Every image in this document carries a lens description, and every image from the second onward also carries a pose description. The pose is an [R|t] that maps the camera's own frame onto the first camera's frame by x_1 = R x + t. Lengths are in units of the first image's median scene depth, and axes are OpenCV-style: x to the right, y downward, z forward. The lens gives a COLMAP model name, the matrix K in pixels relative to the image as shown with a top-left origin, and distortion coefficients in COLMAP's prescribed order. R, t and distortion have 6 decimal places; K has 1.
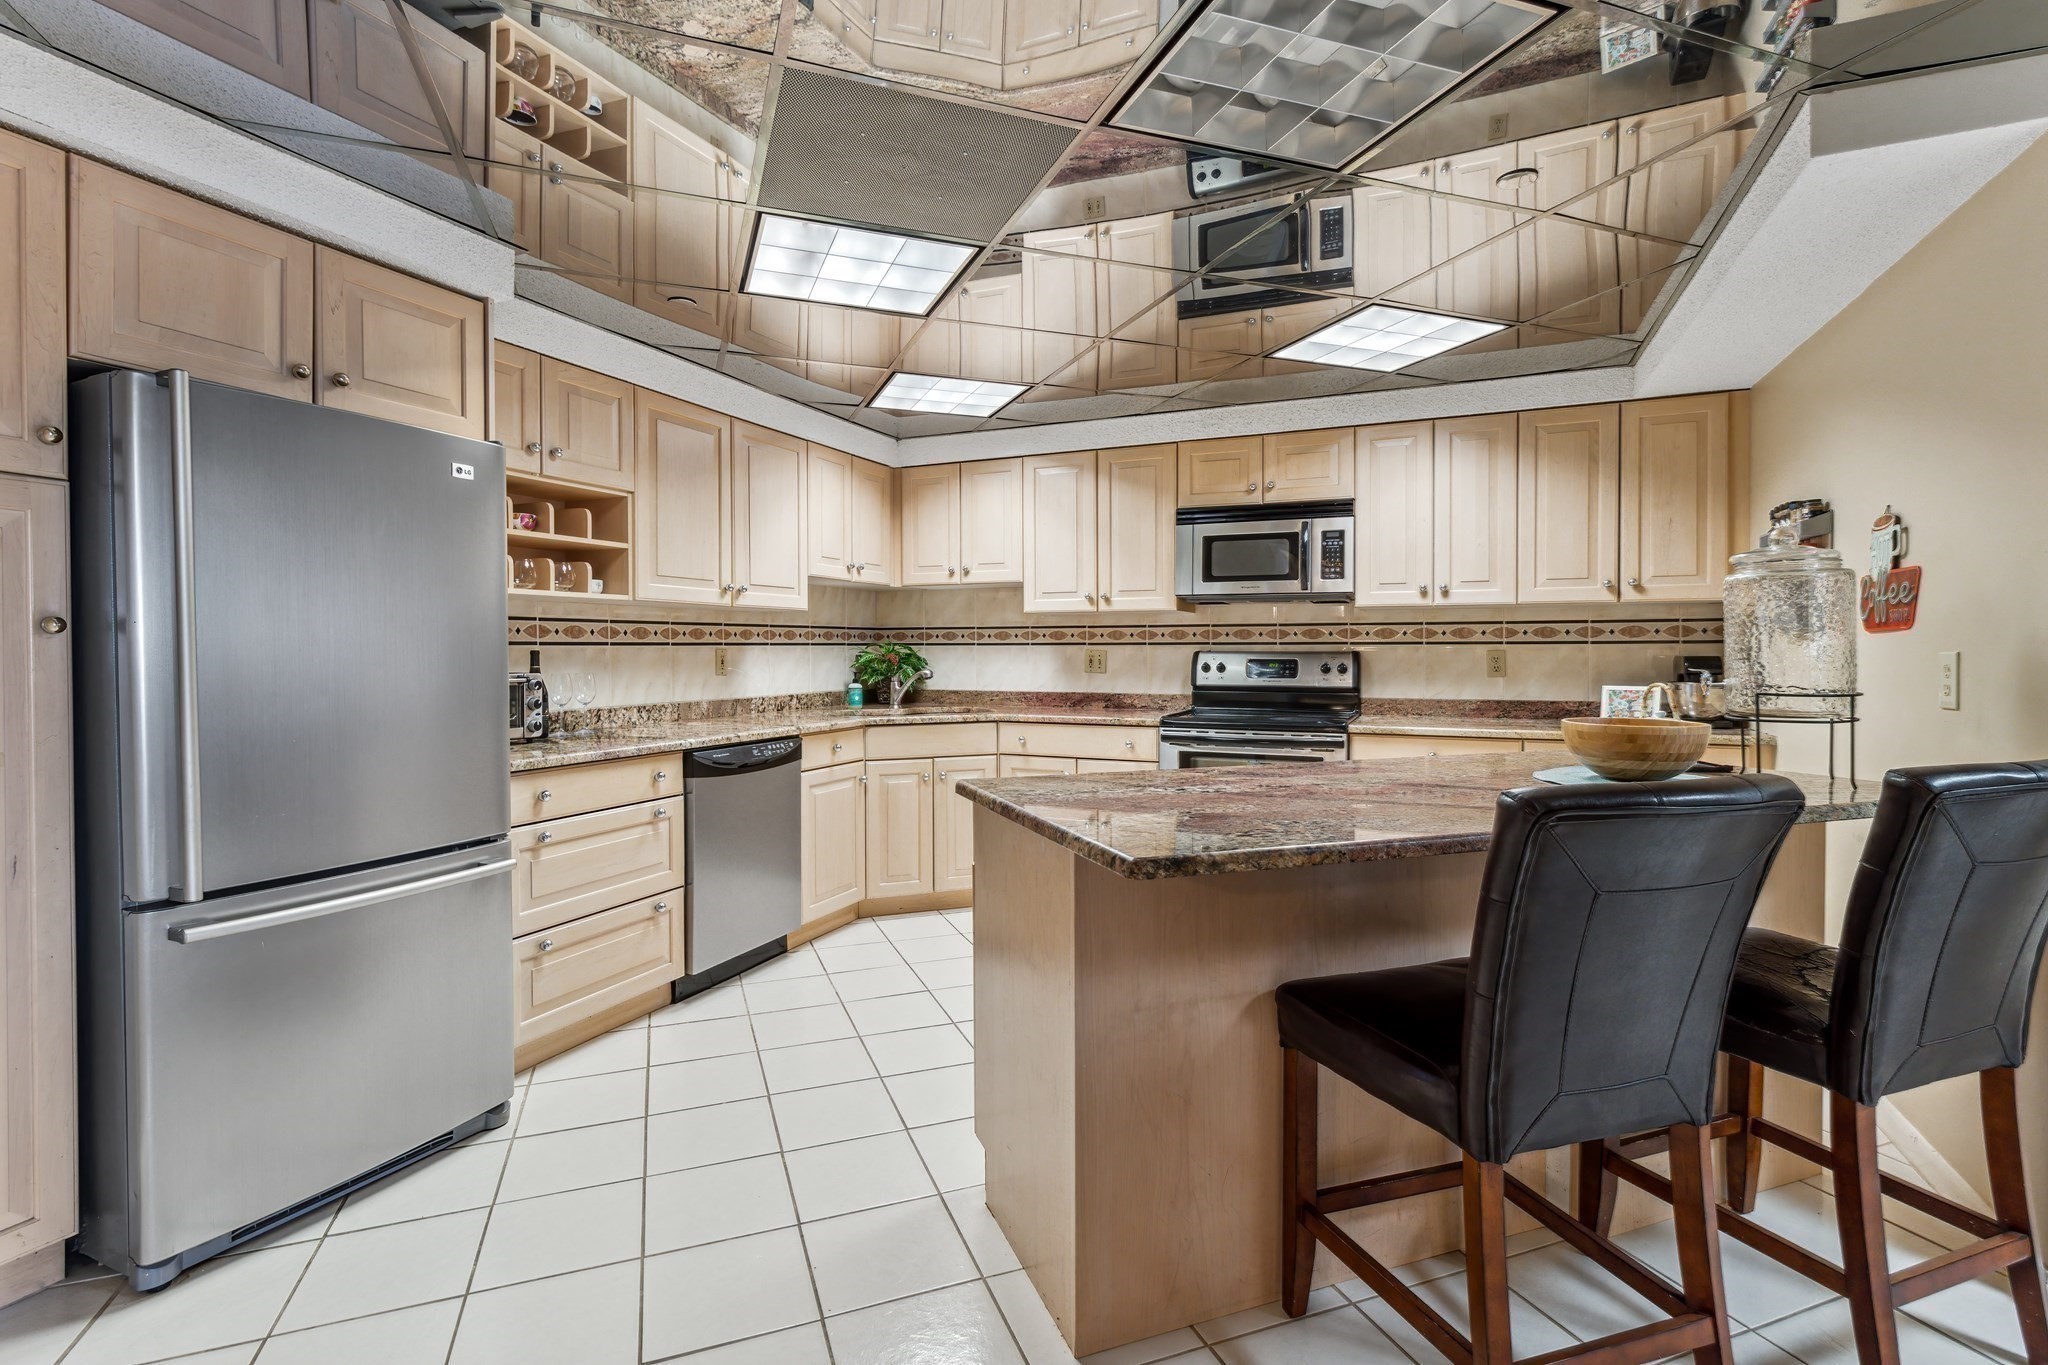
lens RADIAL K [[952.2, 0, 1021.5], [0, 952.2, 656.9], [0, 0, 1]] dist [-0.001138, 0.000342]
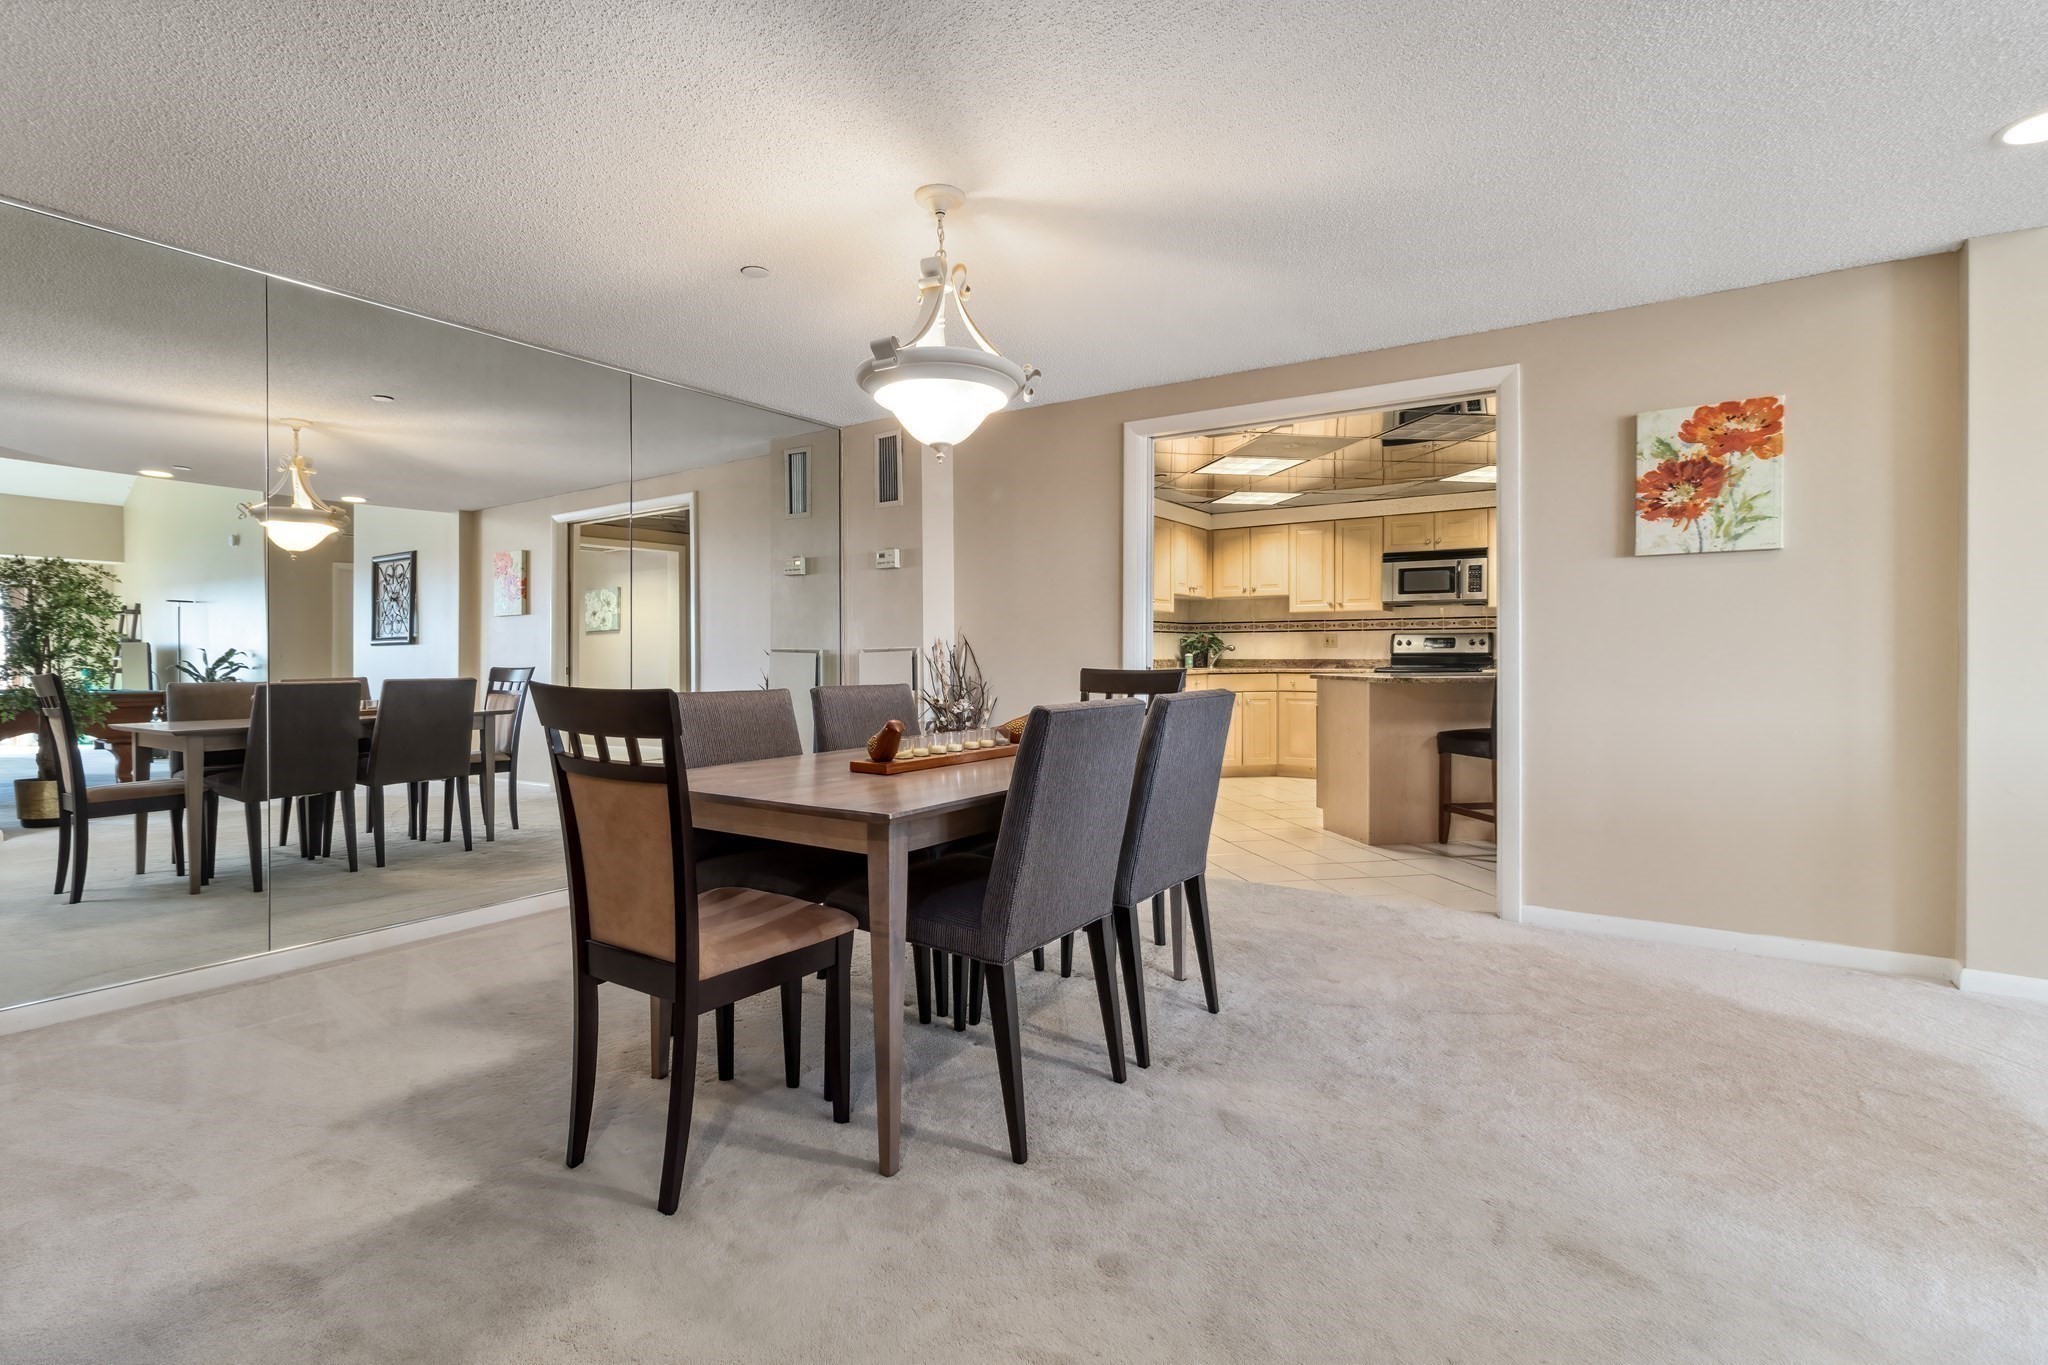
lens RADIAL K [[952.2, 0, 1002.5], [0, 952.2, 662.9], [0, 0, 1]] dist [-0.001138, 0.000342]
pose [[0.983759, -0.000717, -0.179494, -0.221037], [0.000660, 1.000000, -0.000377, 0.050494], [0.179494, 0.000252, 0.983759, -0.894869]]
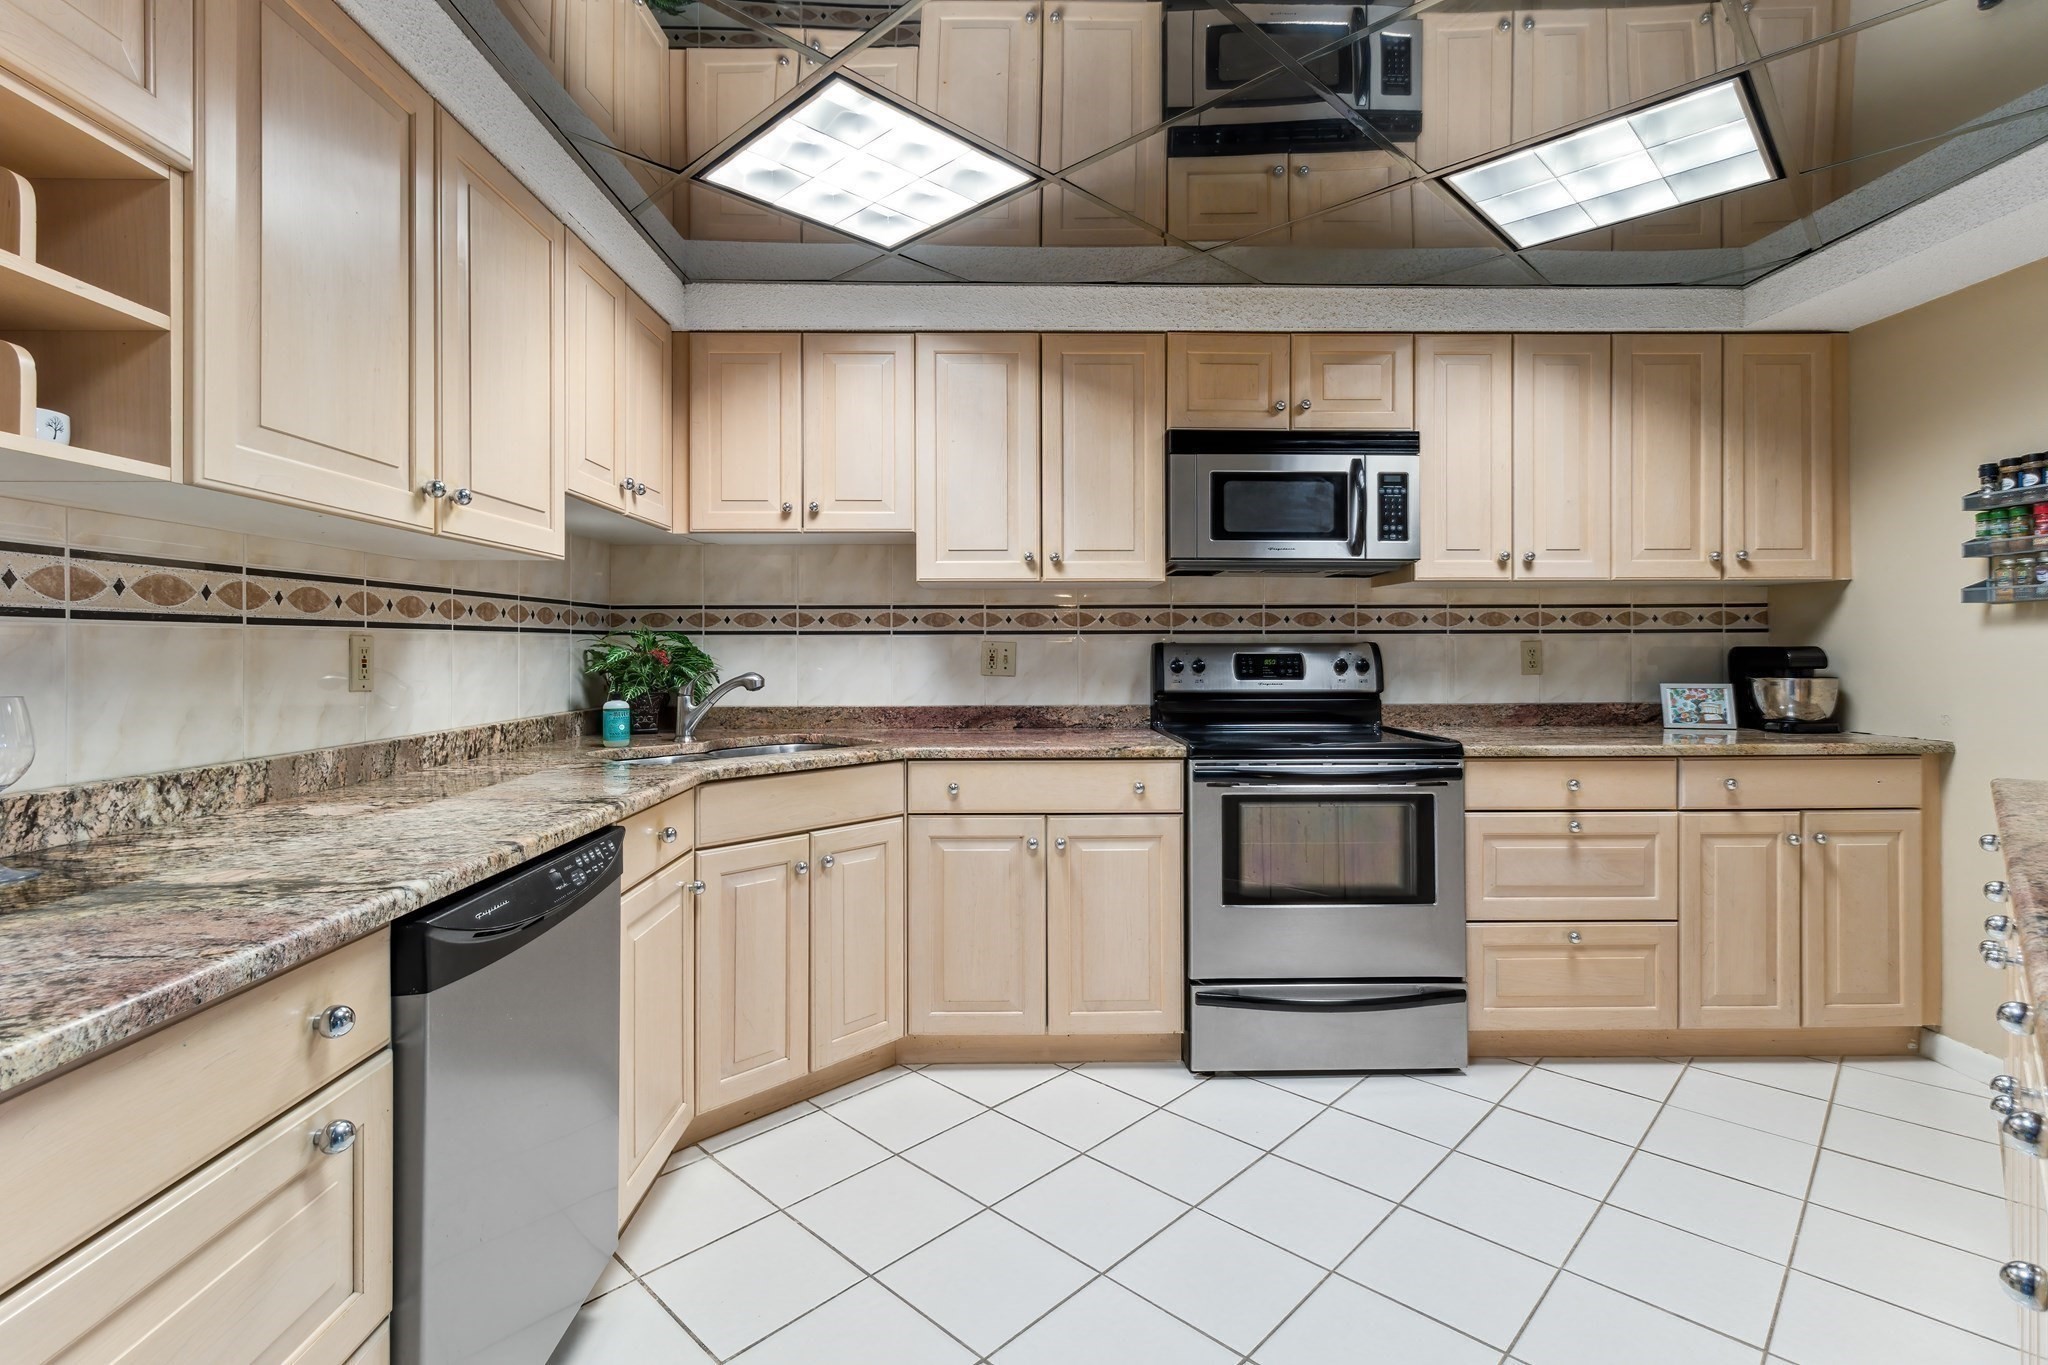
lens RADIAL K [[952.2, 0, 1009.3], [0, 952.2, 639.5], [0, 0, 1]] dist [-0.001138, 0.000342]
pose [[0.907265, 0.003116, 0.420548, -0.223146], [0.005463, 0.999801, -0.019193, 0.004639], [-0.420524, 0.019711, 0.907067, 0.444629]]
